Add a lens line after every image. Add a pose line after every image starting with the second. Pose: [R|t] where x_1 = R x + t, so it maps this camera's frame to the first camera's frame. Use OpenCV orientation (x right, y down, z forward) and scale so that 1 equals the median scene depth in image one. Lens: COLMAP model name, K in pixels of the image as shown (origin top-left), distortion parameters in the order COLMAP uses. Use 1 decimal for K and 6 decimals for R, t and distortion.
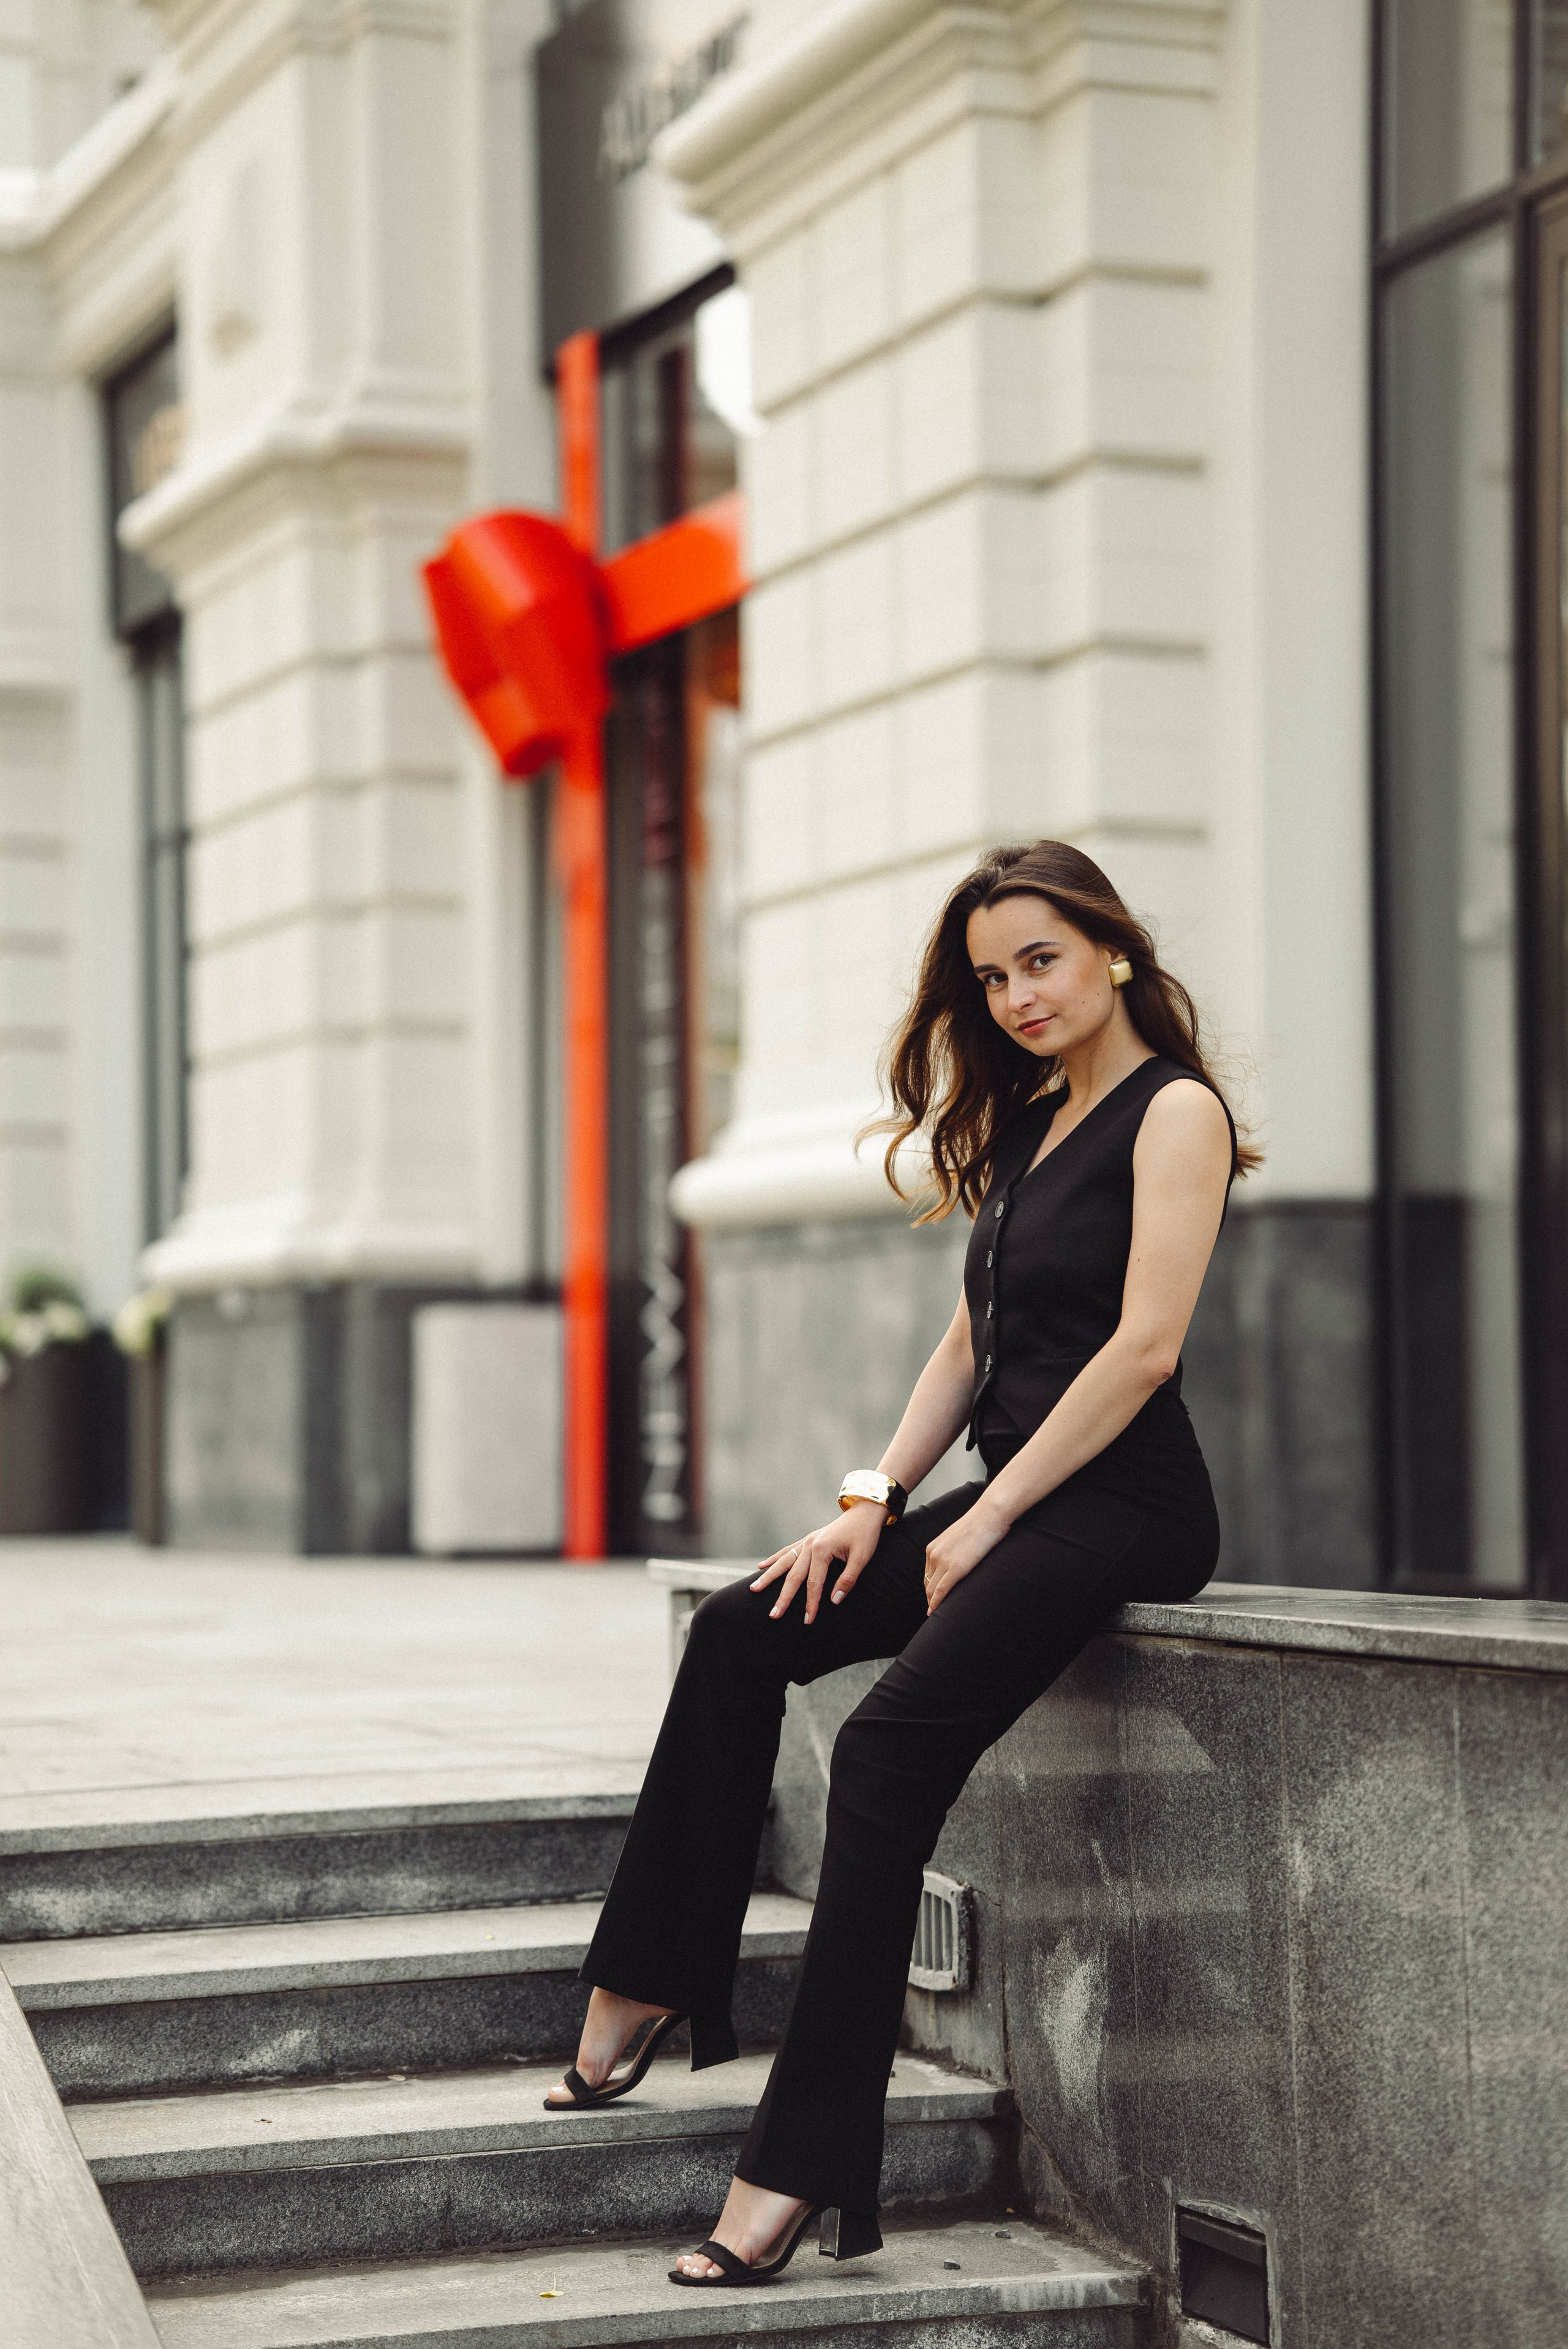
lens RADIAL K [[5554.5, 0, 784.0], [0, 5554.5, 1174.5], [0, 0, 1]] dist [0.620891, 0.385658]
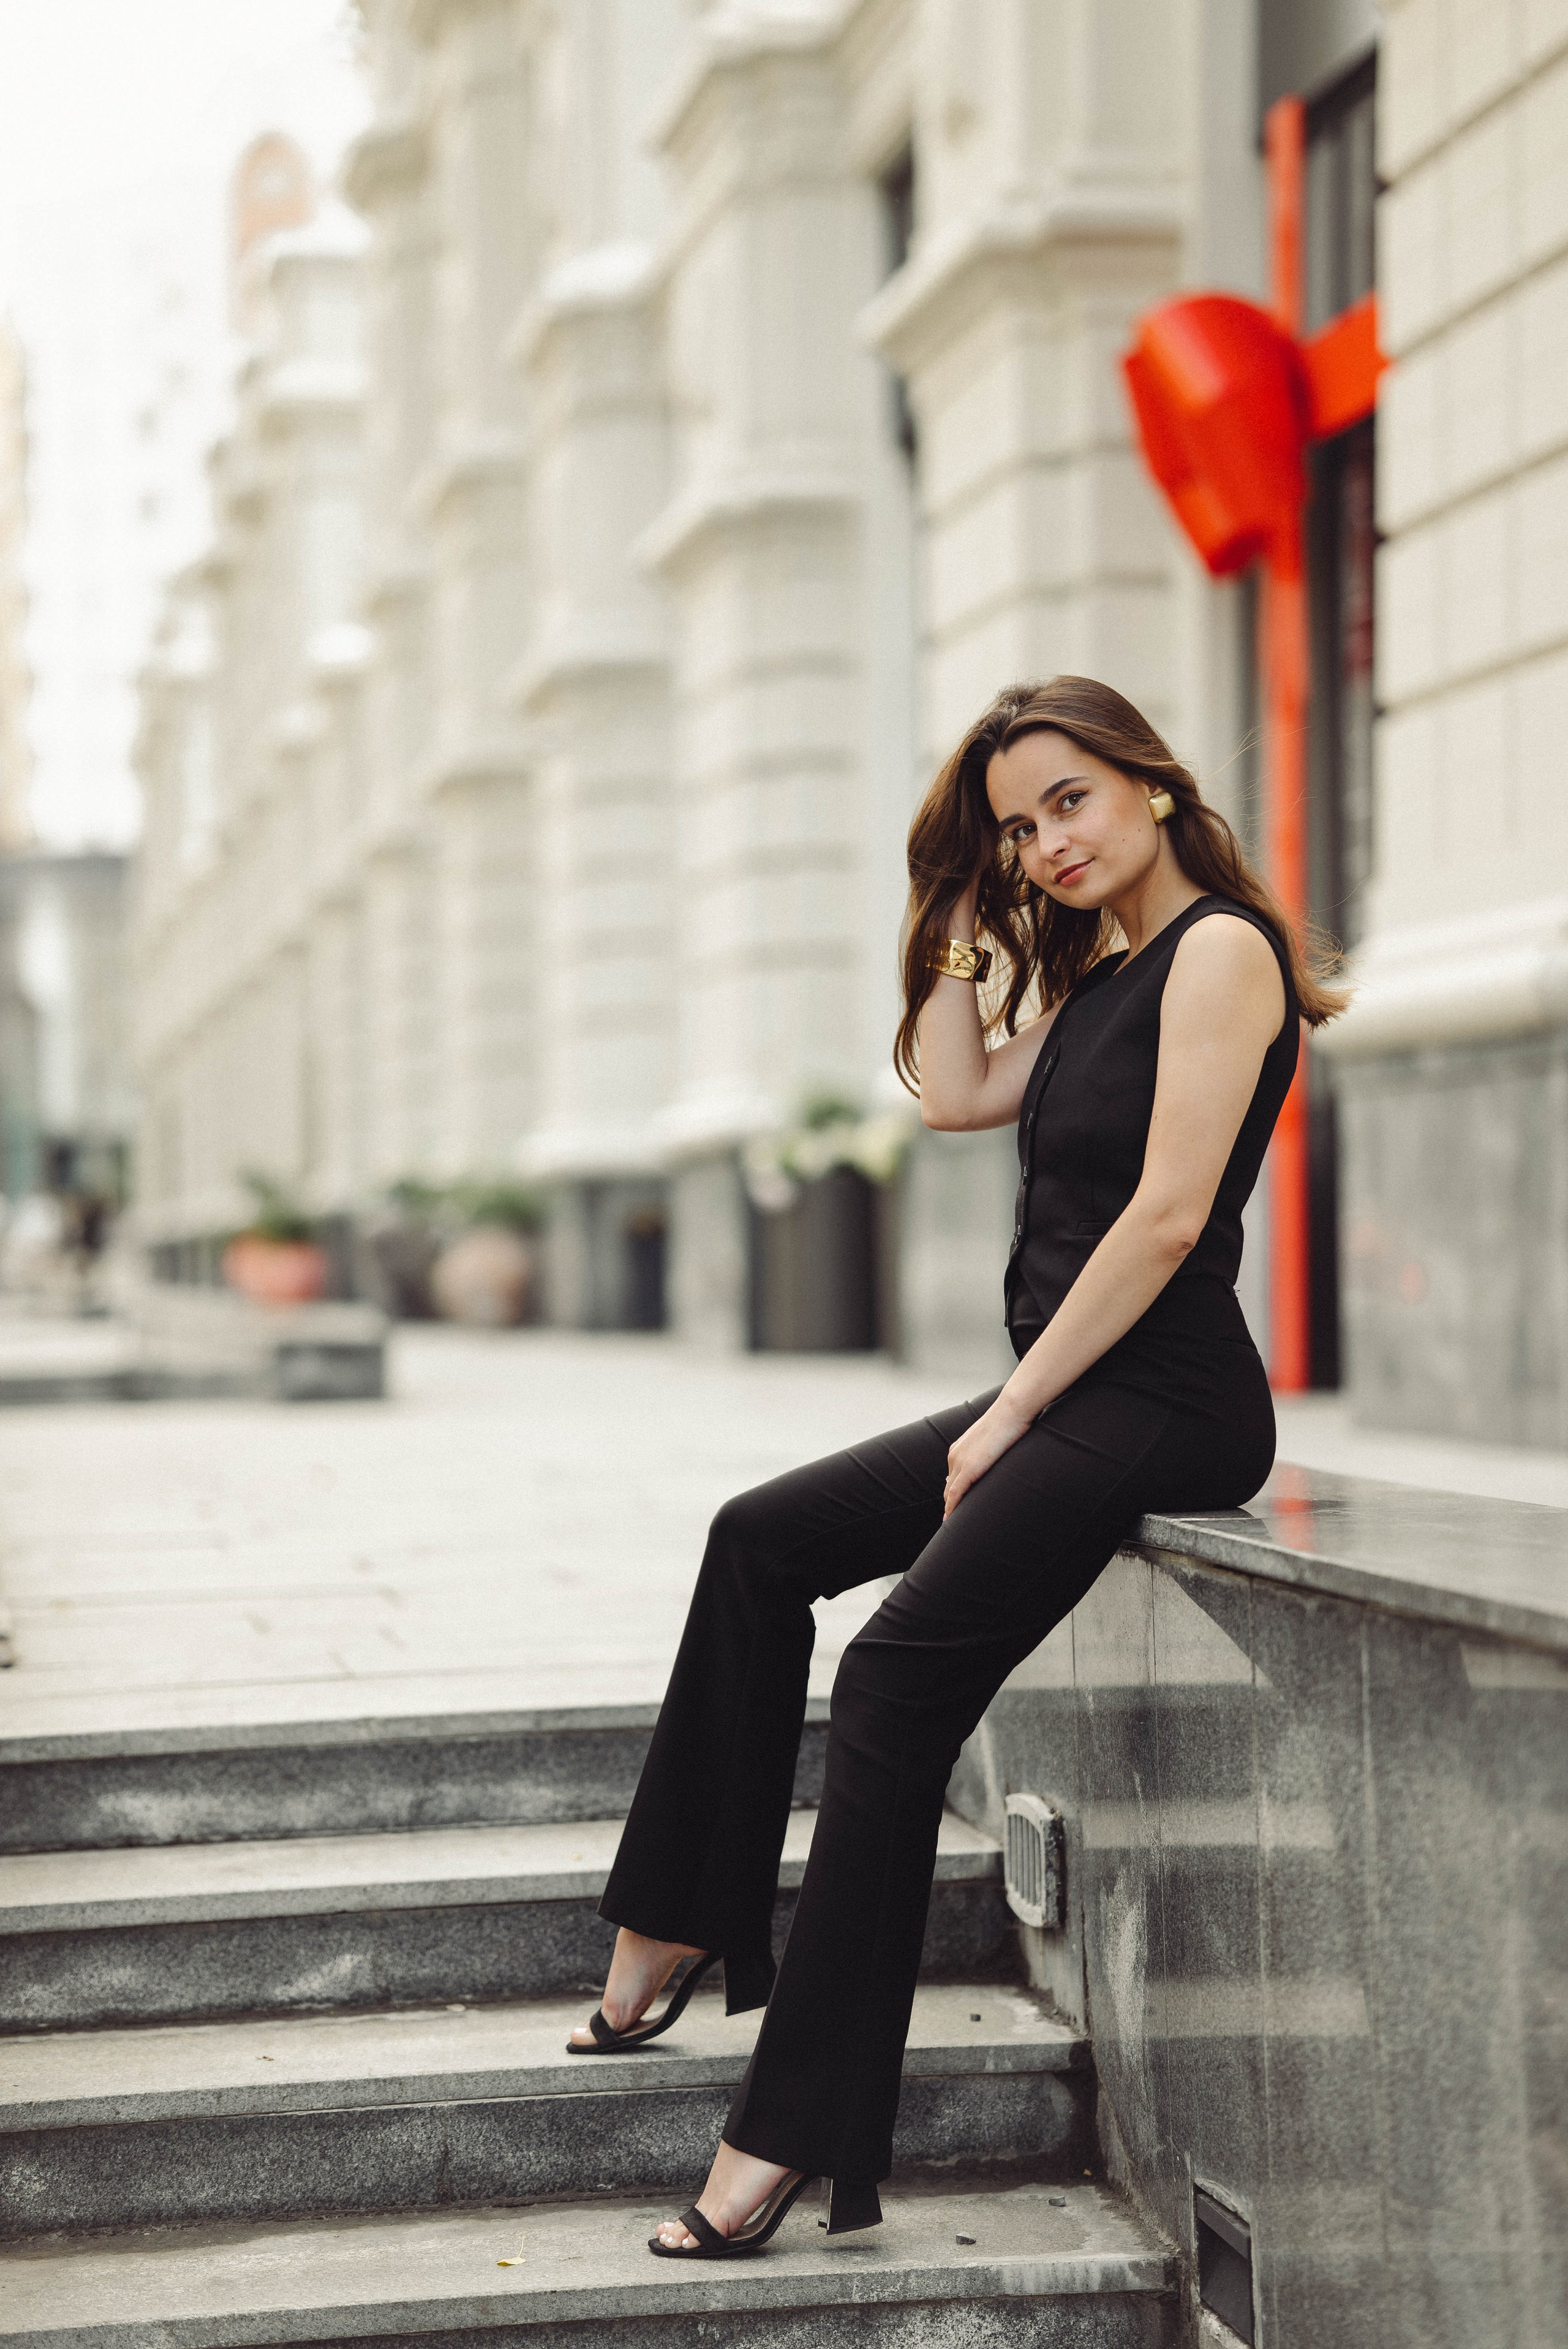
lens RADIAL K [[5558.0, 0, 788.5], [0, 5558.0, 1188.6], [0, 0, 1]] dist [0.628307, 0.318060]
pose [[0.983414, -0.005502, -0.181291, 0.156538], [0.012390, 0.999243, 0.036884, -0.008534], [0.180950, -0.038519, 0.982738, 0.105405]]
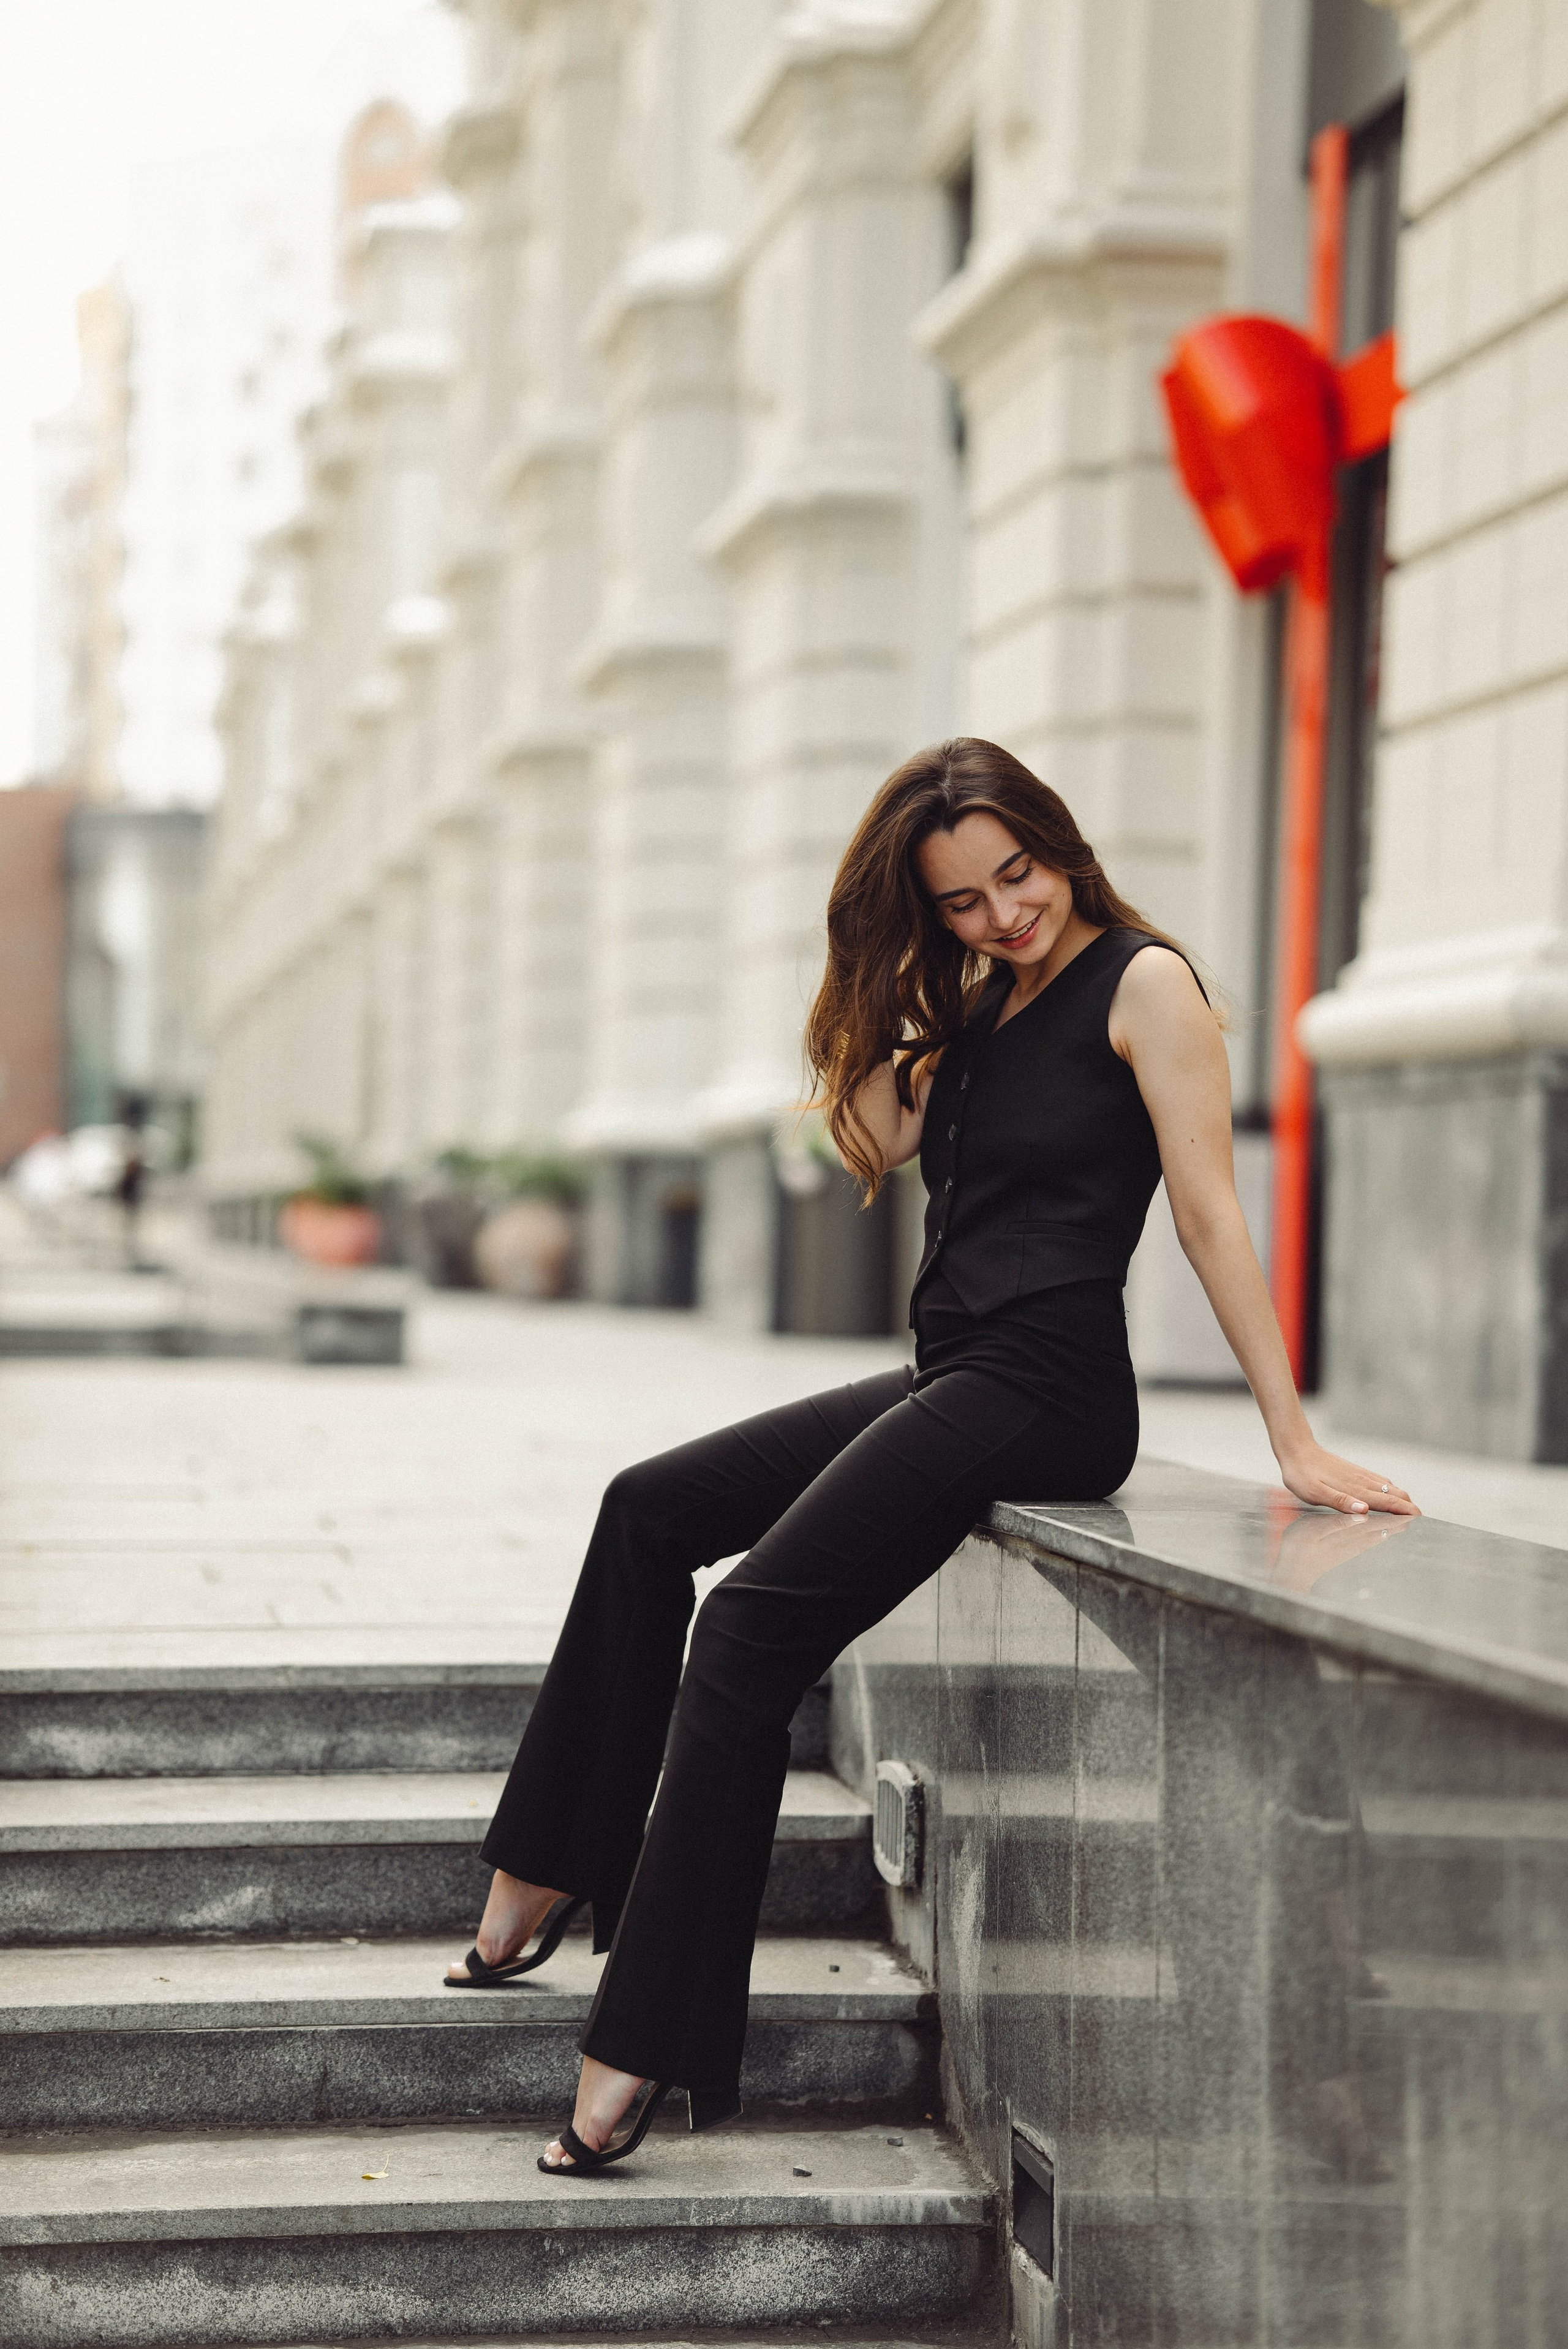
lens RADIAL K [[5554.5, 0, 784.0], [0, 5554.5, 1174.5], [0, 0, 1]] dist [0.620891, 0.385658]
pose [[0.980296, 0.034212, -0.194550, 0.195587], [-0.027327, 0.998905, 0.037963, -0.013504], [0.195636, -0.031899, 0.980158, 0.055945]]
